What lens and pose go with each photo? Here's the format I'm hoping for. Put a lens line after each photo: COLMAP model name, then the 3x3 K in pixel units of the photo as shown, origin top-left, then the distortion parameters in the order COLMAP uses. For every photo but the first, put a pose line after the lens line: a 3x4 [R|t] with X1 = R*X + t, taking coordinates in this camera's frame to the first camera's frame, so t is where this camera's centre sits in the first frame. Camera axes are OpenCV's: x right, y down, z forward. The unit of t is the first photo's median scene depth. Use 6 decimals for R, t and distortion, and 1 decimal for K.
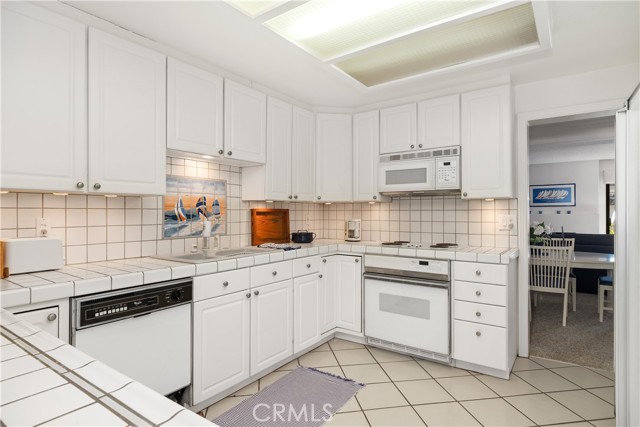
lens RADIAL K [[348.0, 0, 320.0], [0, 348.0, 213.5], [0, 0, 1]] dist [-0.002383, -0.000250]
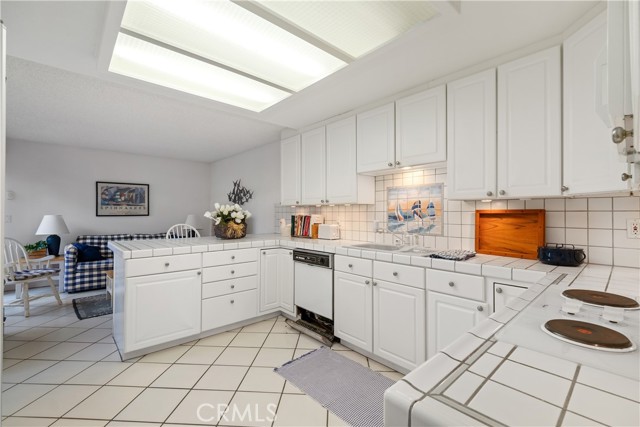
lens RADIAL K [[265.1, 0, 320.0], [0, 265.1, 213.5], [0, 0, 1]] dist [0.000561, 0.000003]
pose [[-0.200108, -0.001307, -0.979773, 0.605961], [-0.005704, 0.999984, -0.000169, -0.002843], [0.979757, 0.005554, -0.200112, 0.848818]]
